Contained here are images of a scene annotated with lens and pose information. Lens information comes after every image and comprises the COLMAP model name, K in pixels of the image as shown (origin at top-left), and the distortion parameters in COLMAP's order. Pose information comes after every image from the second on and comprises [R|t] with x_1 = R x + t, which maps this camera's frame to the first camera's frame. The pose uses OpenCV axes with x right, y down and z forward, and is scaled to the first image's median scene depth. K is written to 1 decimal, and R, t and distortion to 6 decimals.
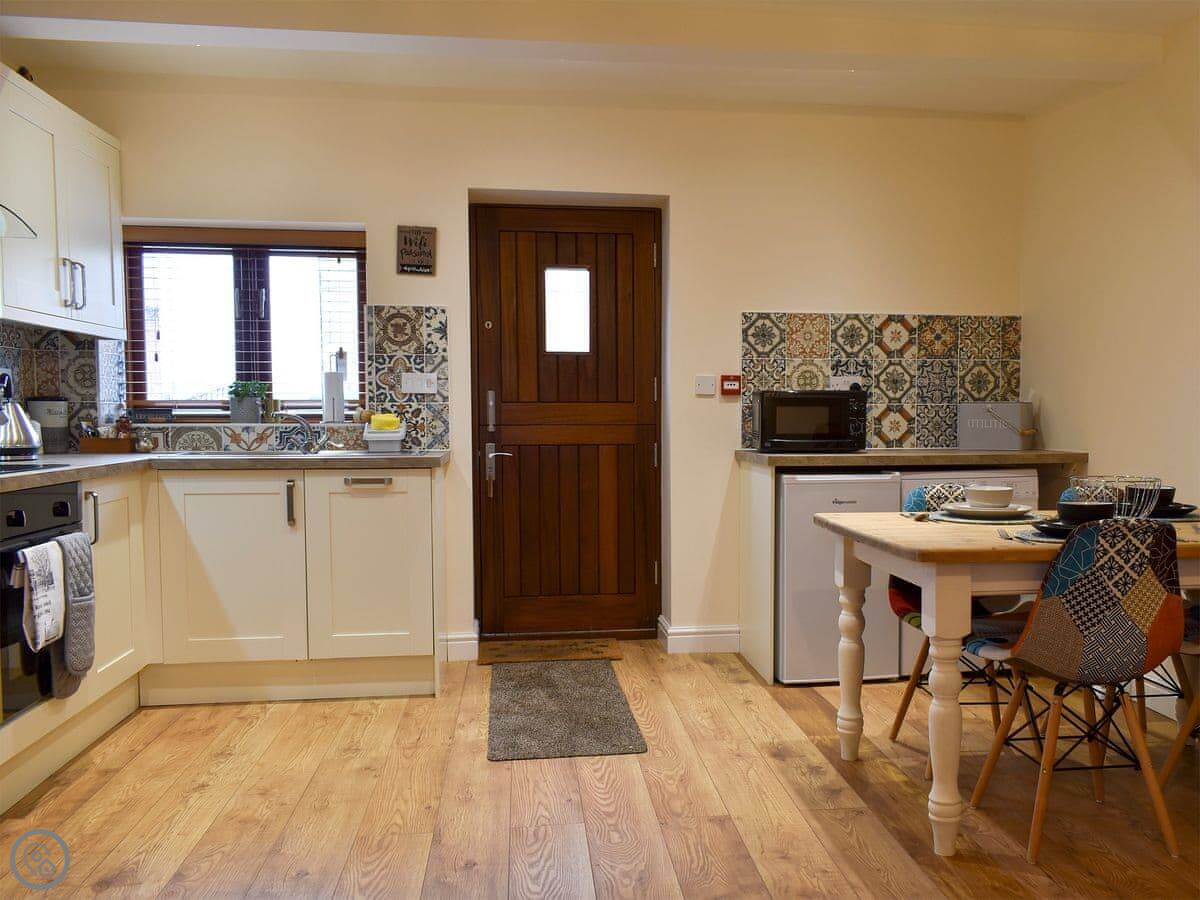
lens RADIAL K [[1056.1, 0, 602.7], [0, 1056.1, 445.7], [0, 0, 1]] dist [-0.084353, 0.016956]
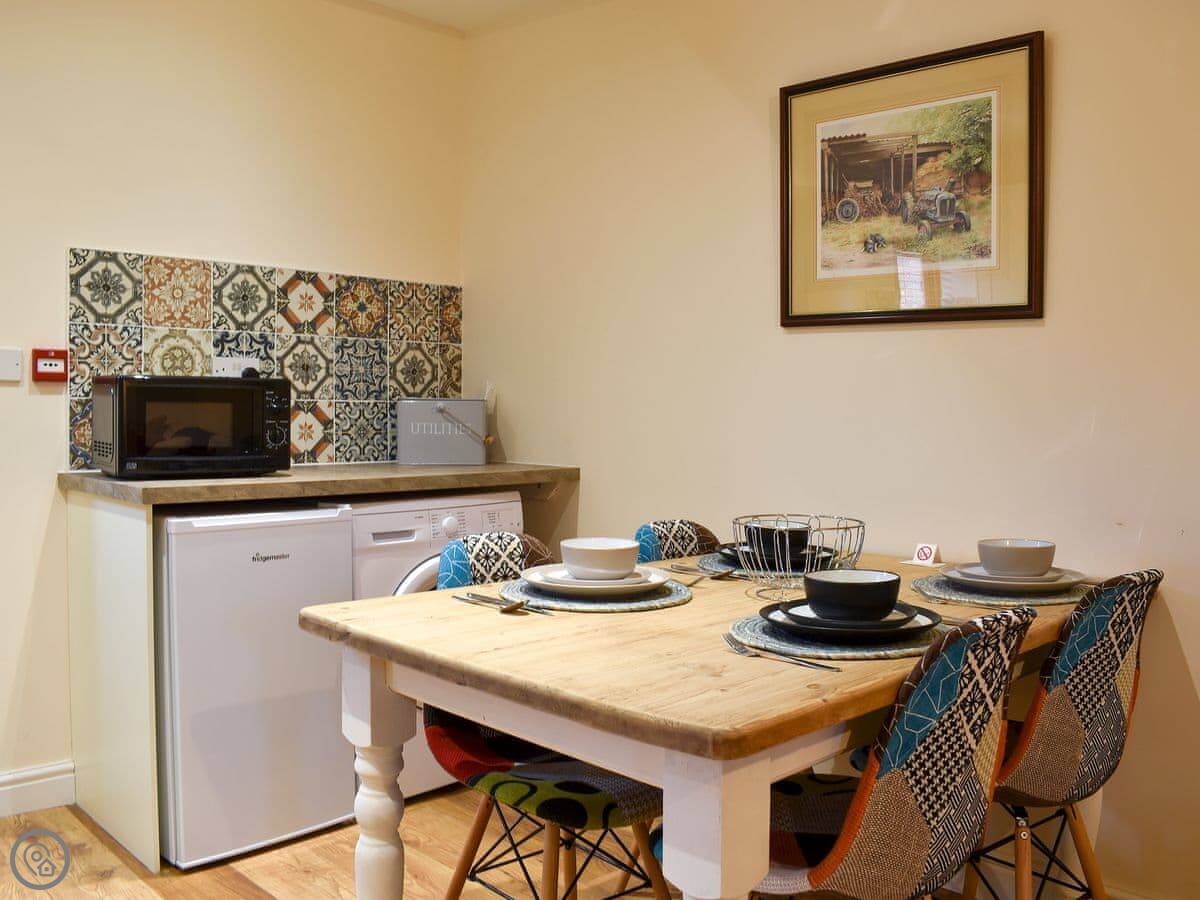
lens RADIAL K [[1056.1, 0, 602.1], [0, 1056.1, 438.9], [0, 0, 1]] dist [-0.084353, 0.016956]
pose [[0.775656, -0.008105, 0.631104, -0.006627], [0.009809, 0.999952, 0.000787, -0.012733], [-0.631080, 0.005580, 0.775698, 0.340563]]
